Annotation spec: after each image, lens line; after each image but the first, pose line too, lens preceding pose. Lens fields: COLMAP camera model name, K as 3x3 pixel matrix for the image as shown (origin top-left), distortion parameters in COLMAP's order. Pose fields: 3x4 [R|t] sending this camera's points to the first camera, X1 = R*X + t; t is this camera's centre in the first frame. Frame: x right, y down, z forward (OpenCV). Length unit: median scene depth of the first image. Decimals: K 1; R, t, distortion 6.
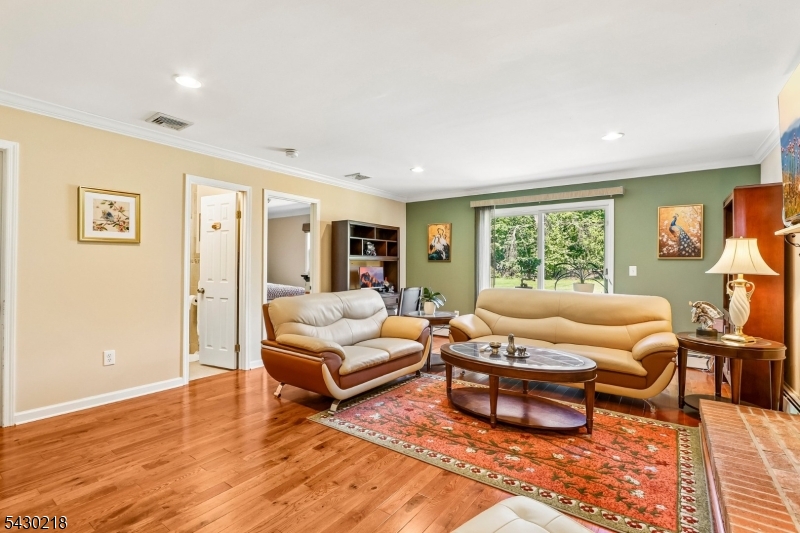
lens RADIAL K [[375.0, 0, 391.8], [0, 375.0, 265.1], [0, 0, 1]] dist [-0.012501, 0.001036]
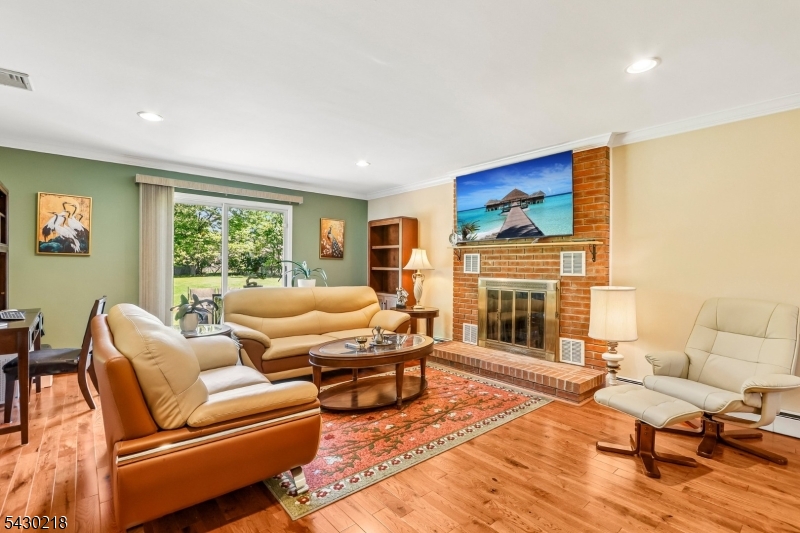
lens RADIAL K [[375.0, 0, 391.8], [0, 375.0, 265.1], [0, 0, 1]] dist [-0.012501, 0.001036]
pose [[0.234753, -0.001261, 0.972054, -0.726927], [-0.009552, 0.999948, 0.003604, -0.000834], [-0.972008, -0.010131, 0.234729, 0.673159]]
